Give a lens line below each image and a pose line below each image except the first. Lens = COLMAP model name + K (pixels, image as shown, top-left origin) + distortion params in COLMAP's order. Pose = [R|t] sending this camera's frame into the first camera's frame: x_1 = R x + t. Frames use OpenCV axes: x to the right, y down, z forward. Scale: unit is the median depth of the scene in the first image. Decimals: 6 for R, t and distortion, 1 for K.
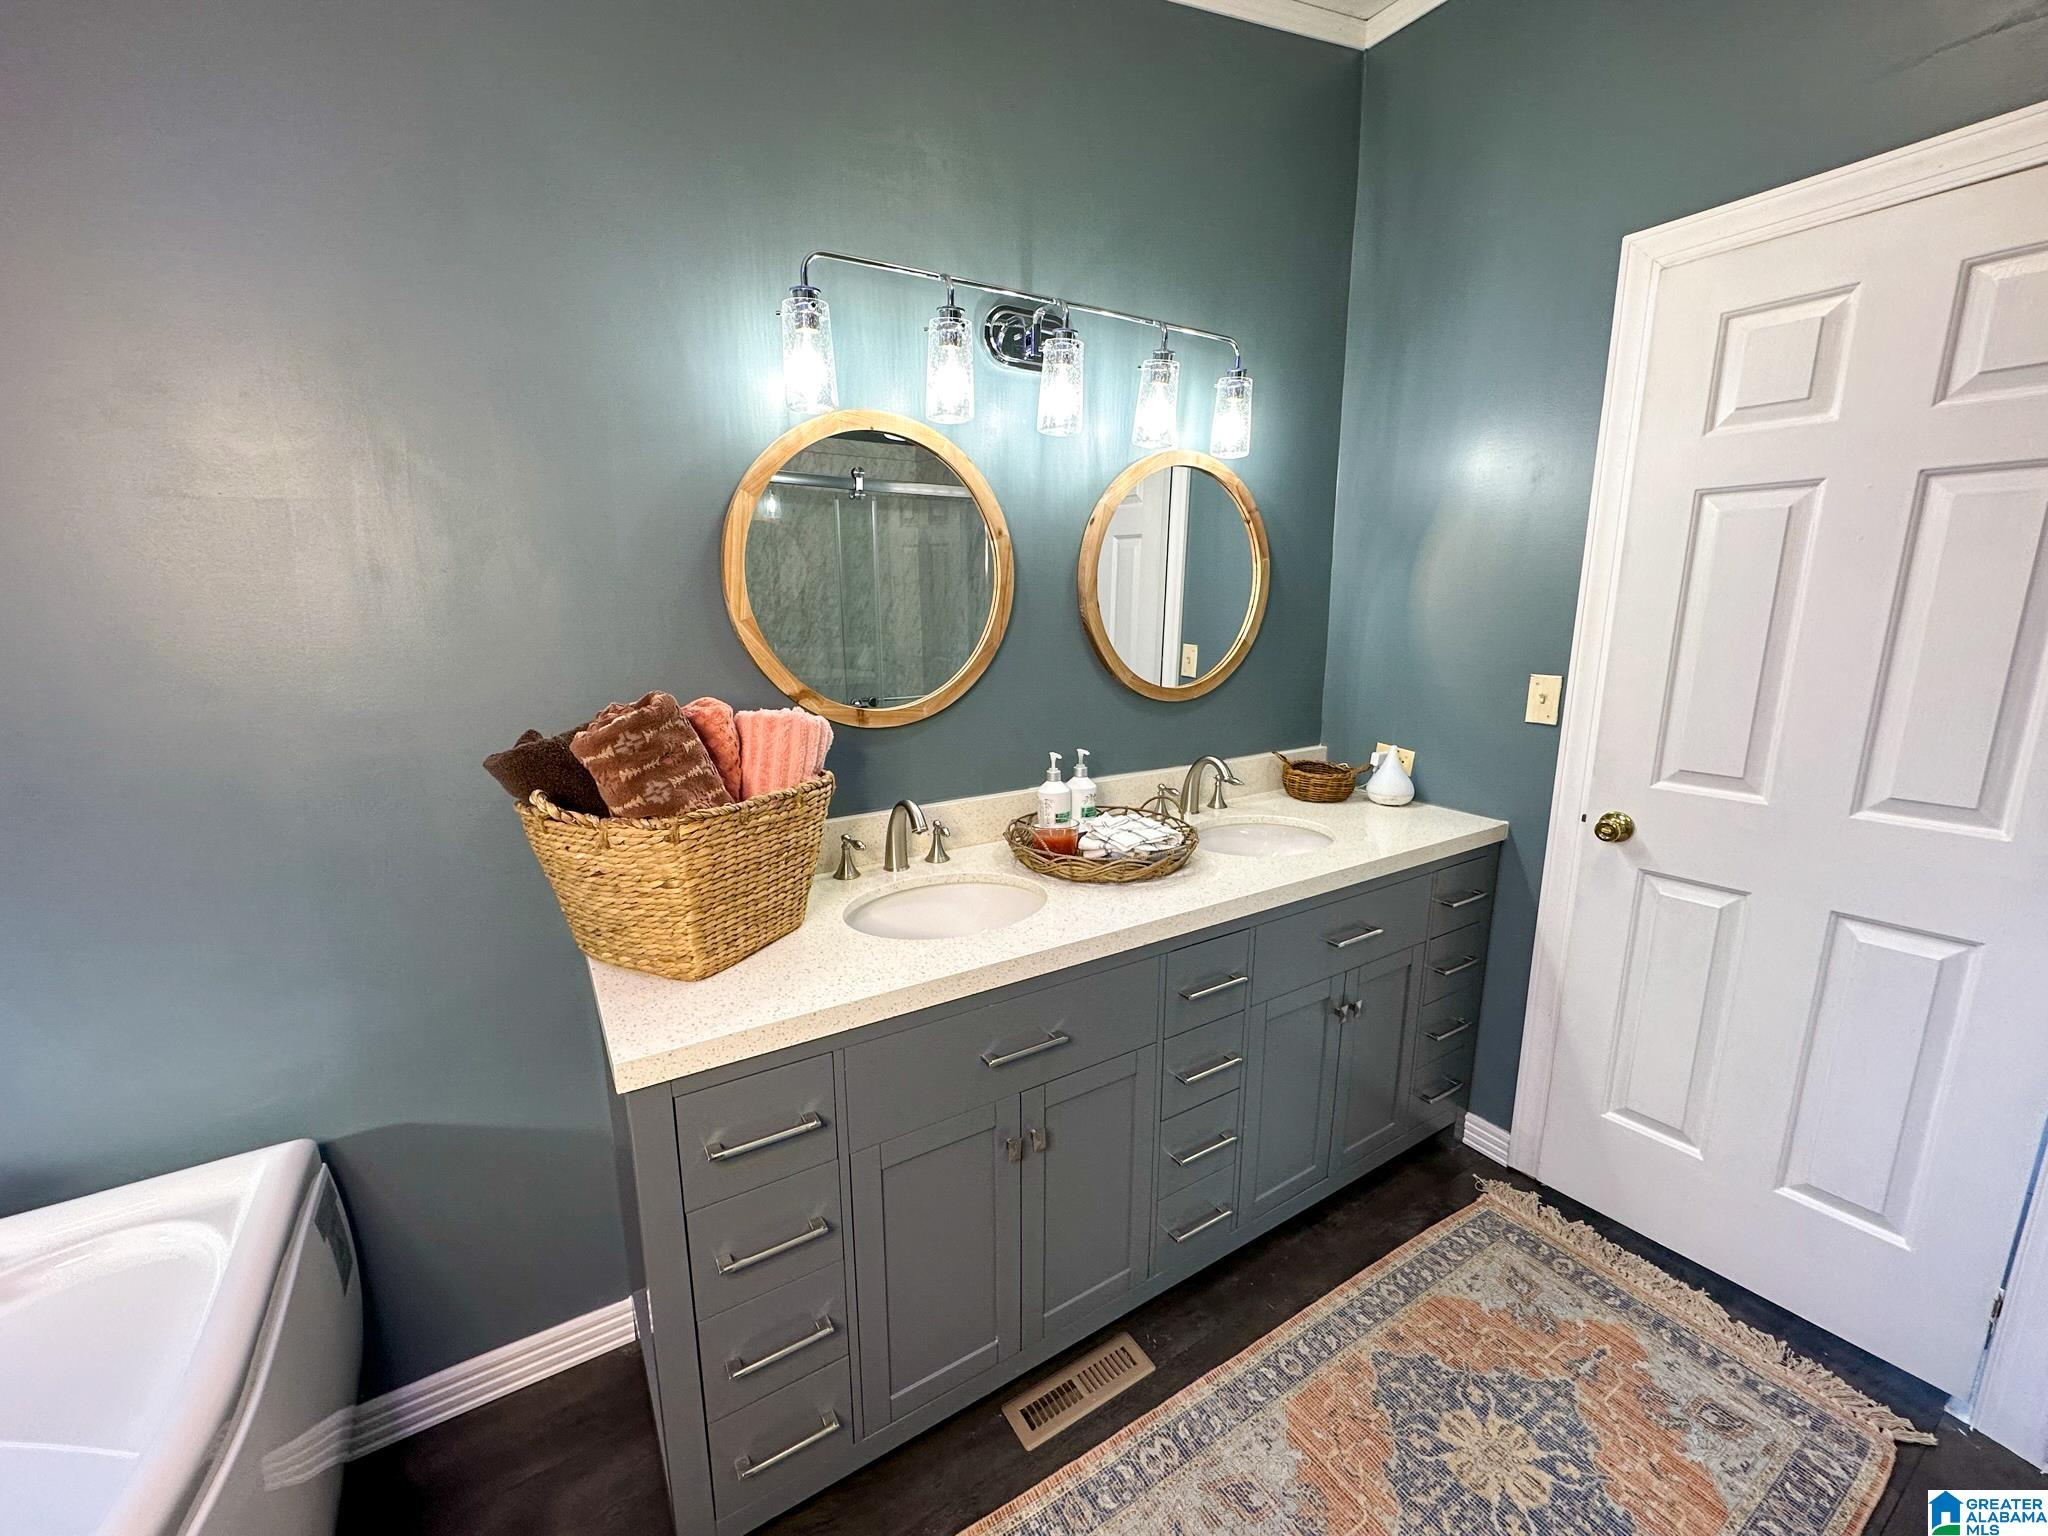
lens RADIAL K [[819.9, 0, 1022.2], [0, 819.9, 766.7], [0, 0, 1]] dist [-0.001694, 0.000578]
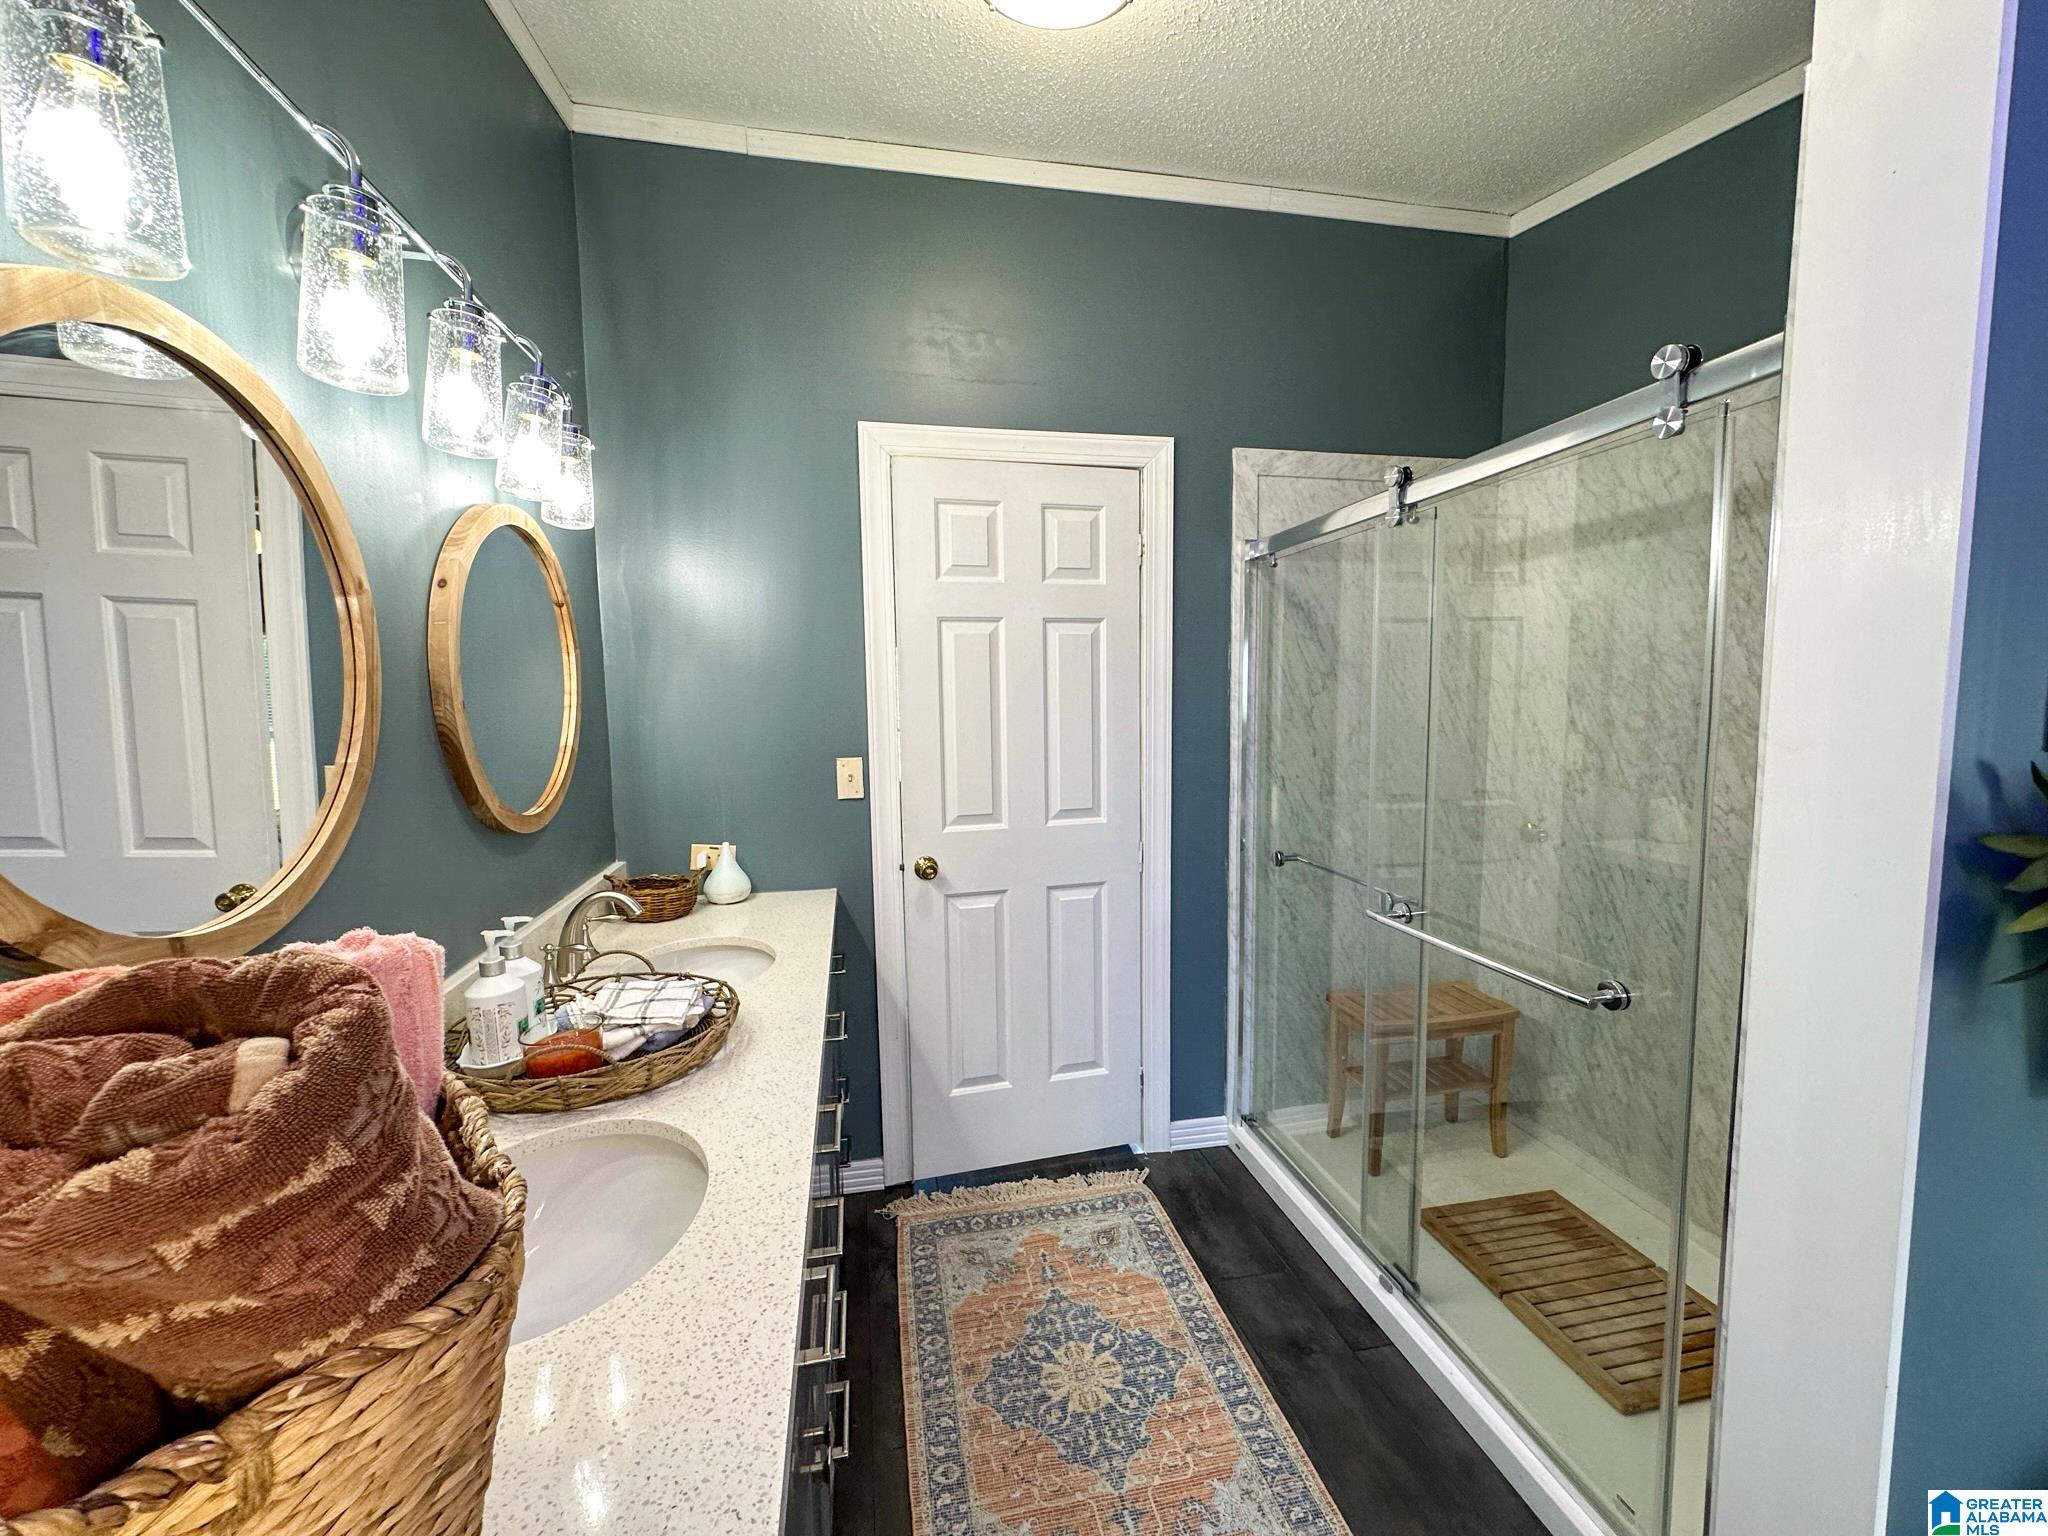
lens RADIAL K [[819.9, 0, 1022.2], [0, 819.9, 766.7], [0, 0, 1]] dist [-0.001694, 0.000578]
pose [[0.347541, -0.084182, 0.933878, -0.466892], [0.201917, 0.979315, 0.013135, -0.077556], [-0.915667, 0.184001, 0.357349, 0.420014]]
